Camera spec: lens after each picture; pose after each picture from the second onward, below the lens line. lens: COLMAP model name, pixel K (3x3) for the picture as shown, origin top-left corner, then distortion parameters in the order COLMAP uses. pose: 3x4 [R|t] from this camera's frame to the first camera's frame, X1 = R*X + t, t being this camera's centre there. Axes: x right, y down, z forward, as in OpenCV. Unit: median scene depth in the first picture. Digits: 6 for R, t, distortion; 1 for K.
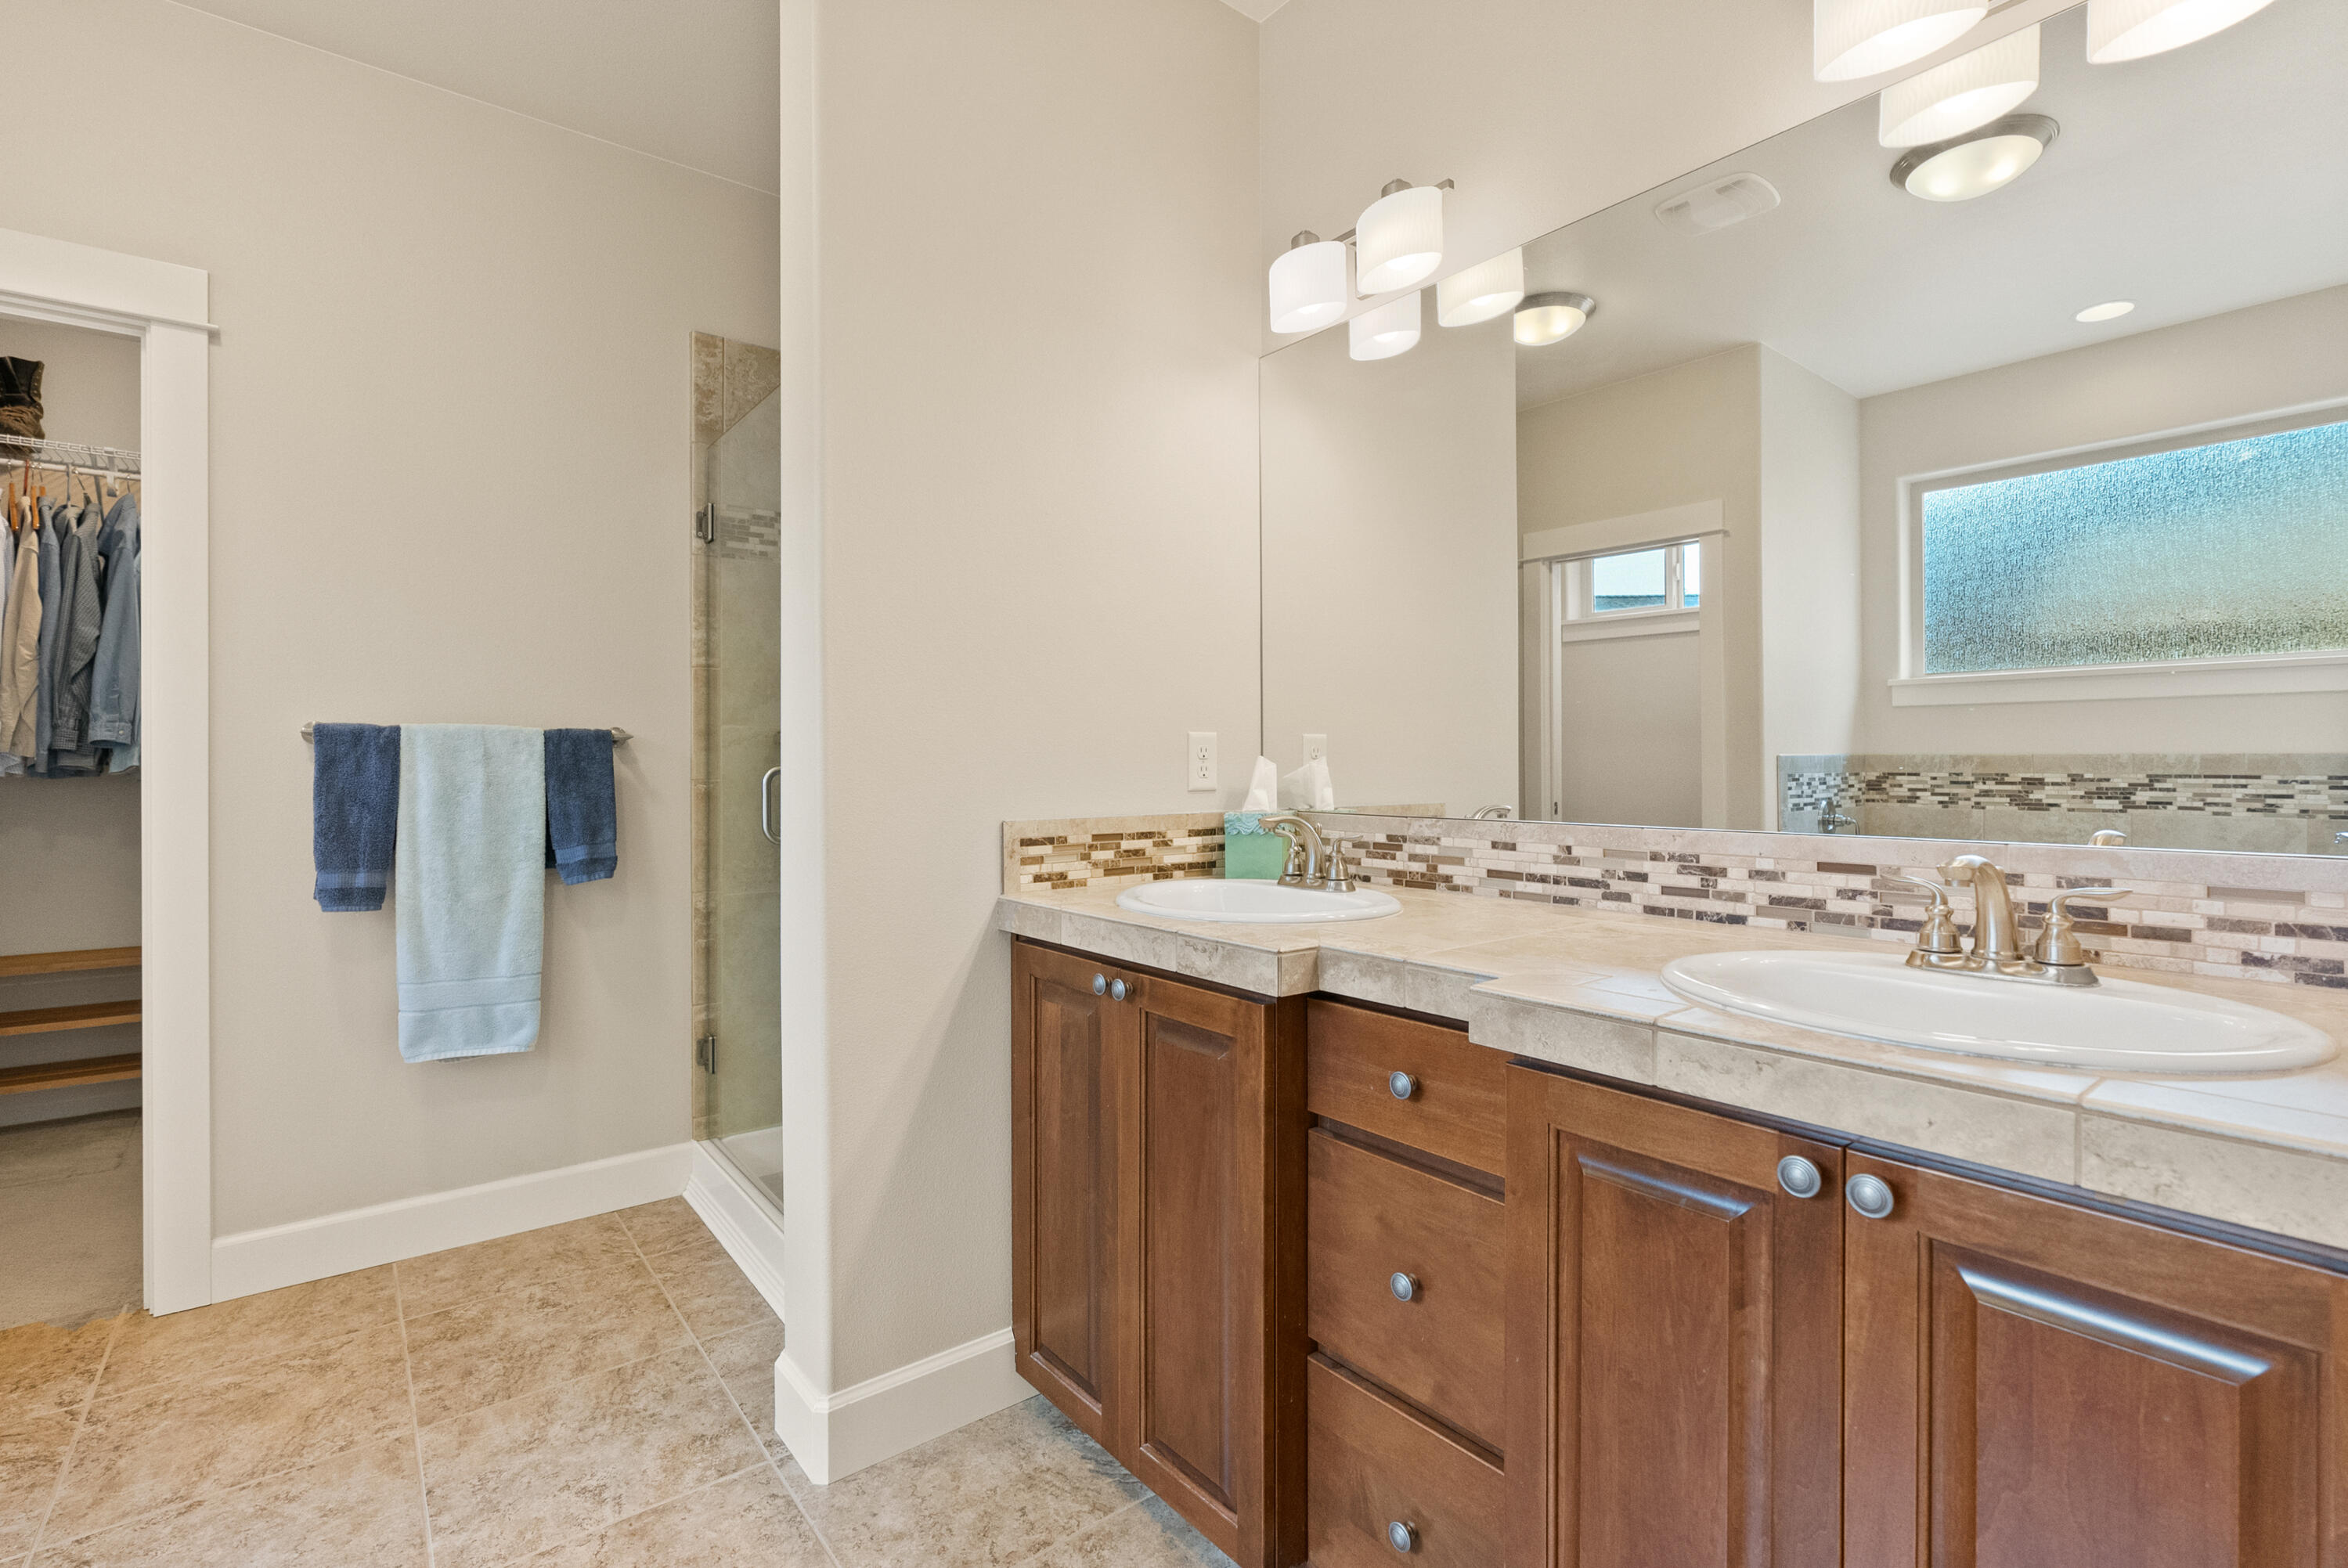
lens RADIAL K [[1070.0, 0, 1172.2], [0, 1070.0, 767.9], [0, 0, 1]] dist [-0.014613, 0.005811]
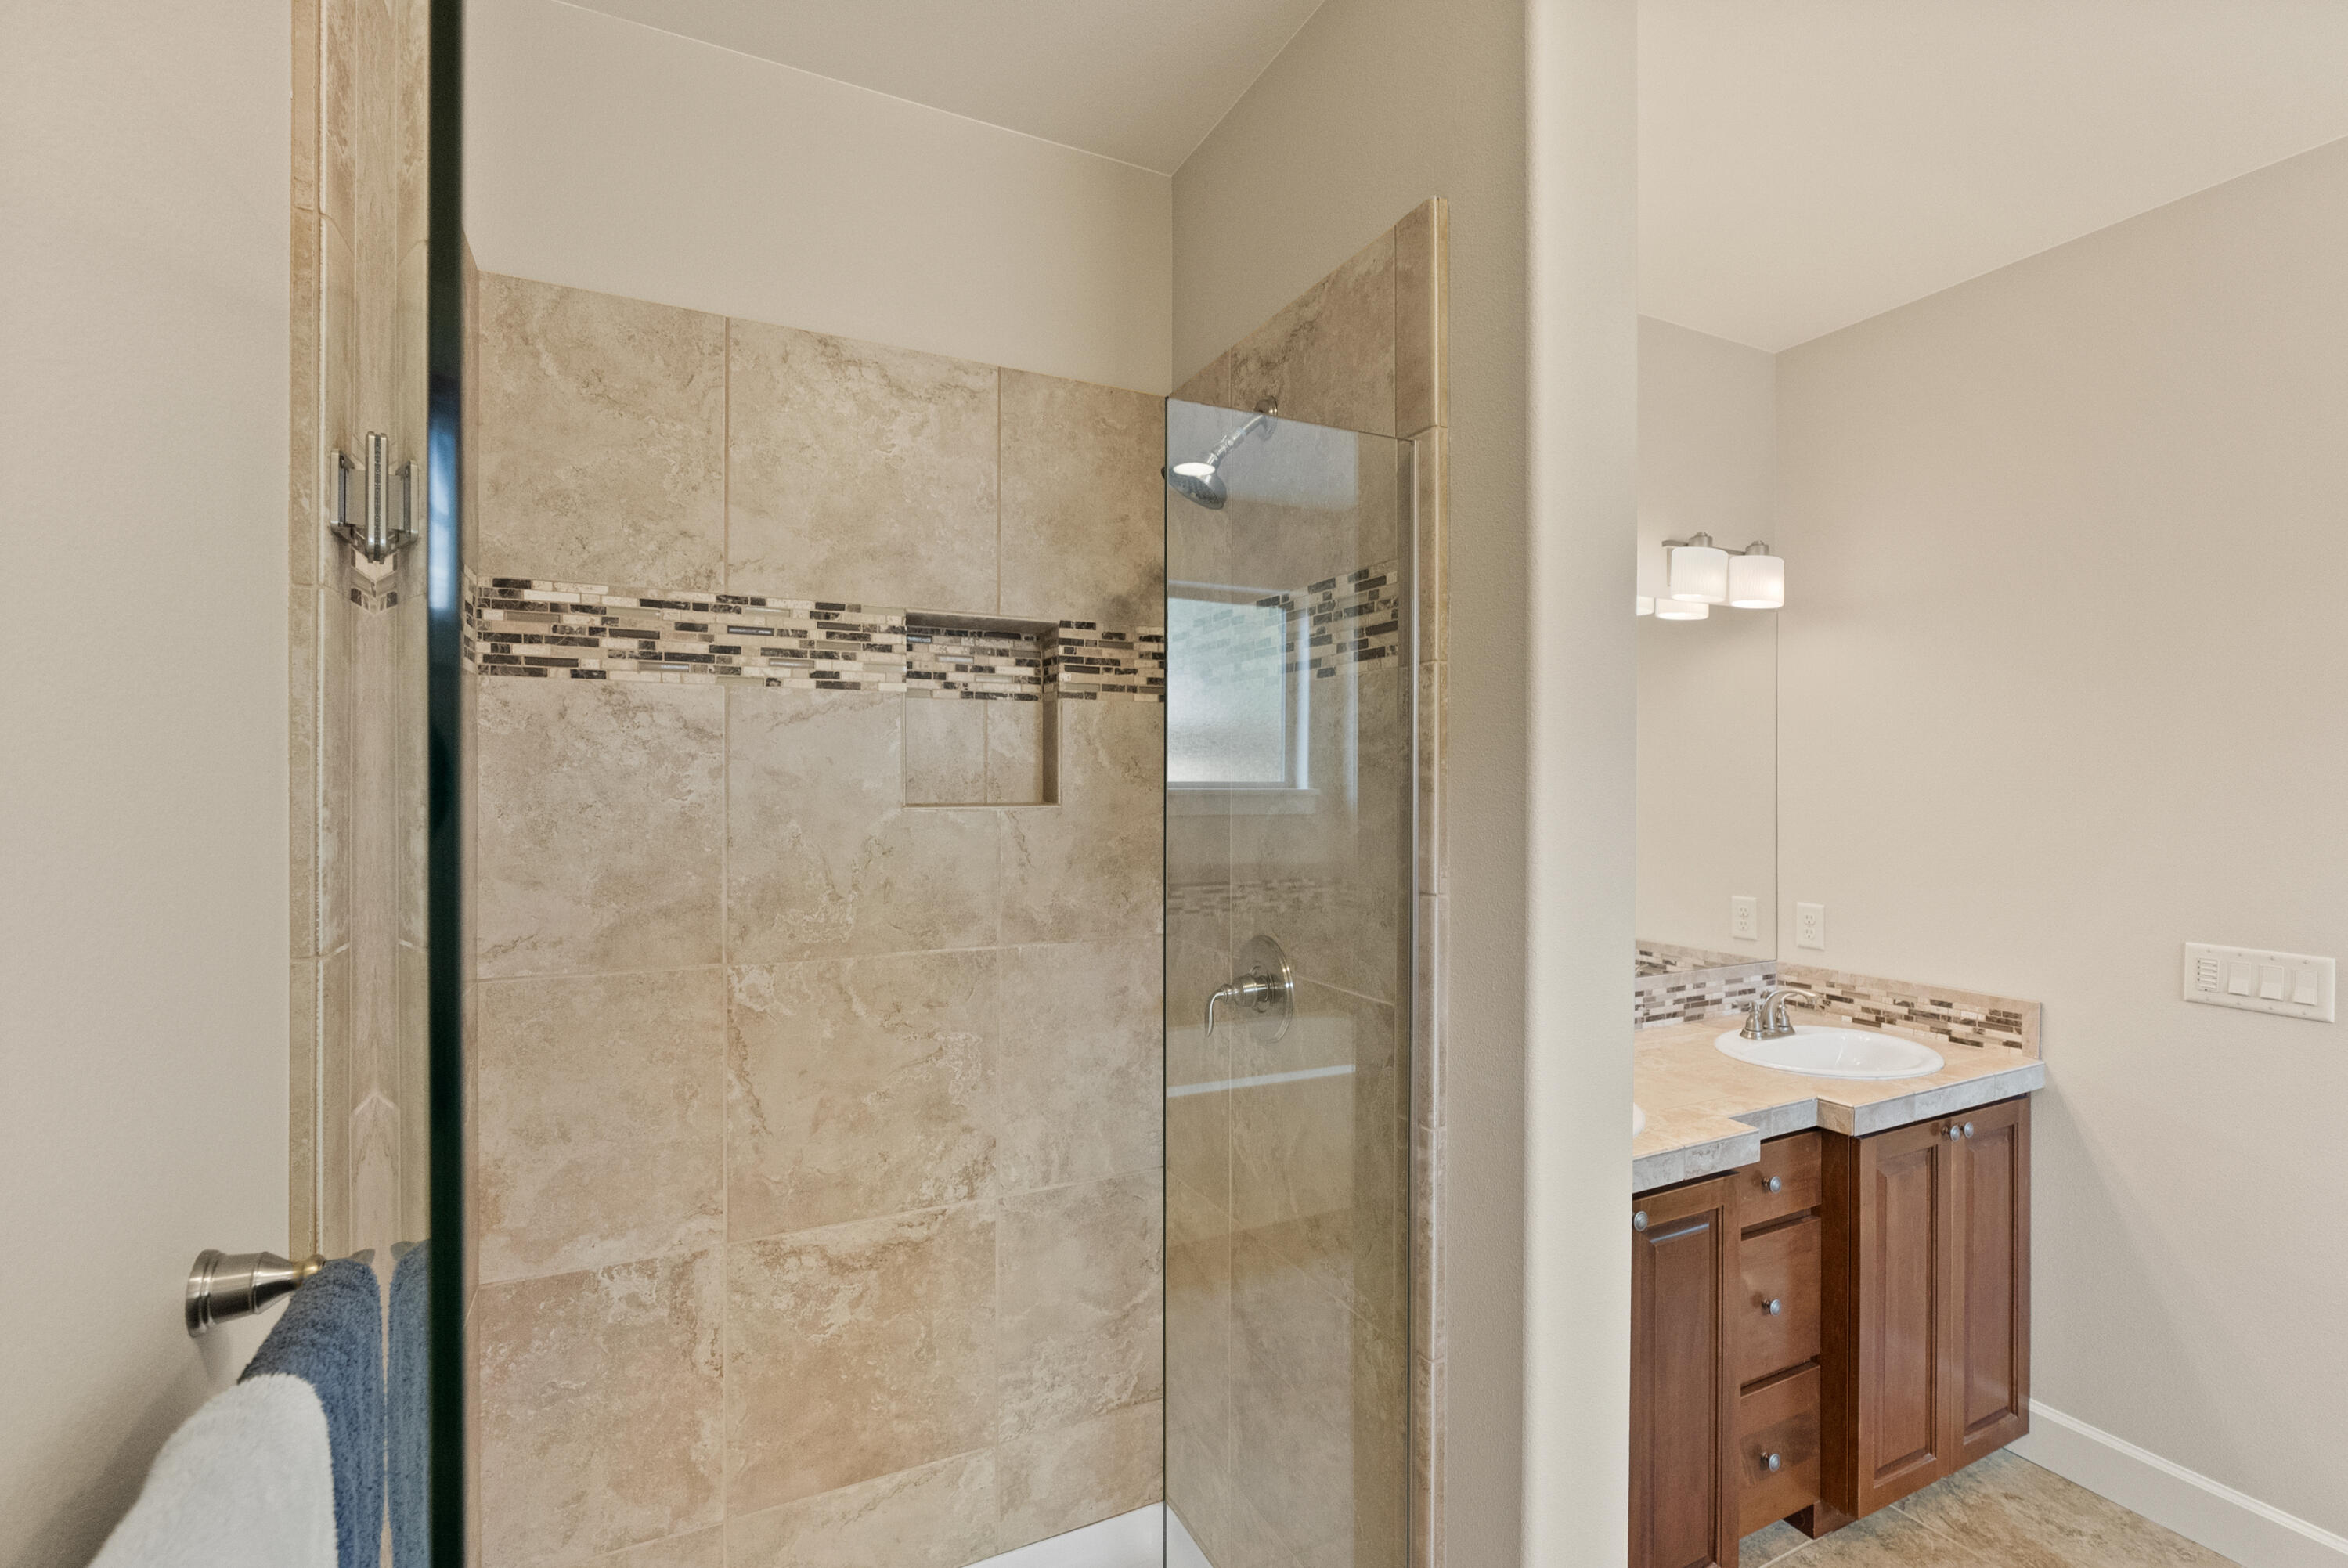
lens RADIAL K [[1070.0, 0, 1175.9], [0, 1070.0, 783.0], [0, 0, 1]] dist [-0.014613, 0.005811]
pose [[0.205751, -0.002205, 0.978602, -1.653313], [0.004108, 0.999991, 0.001389, -0.341463], [-0.978596, 0.003734, 0.205758, 1.648591]]
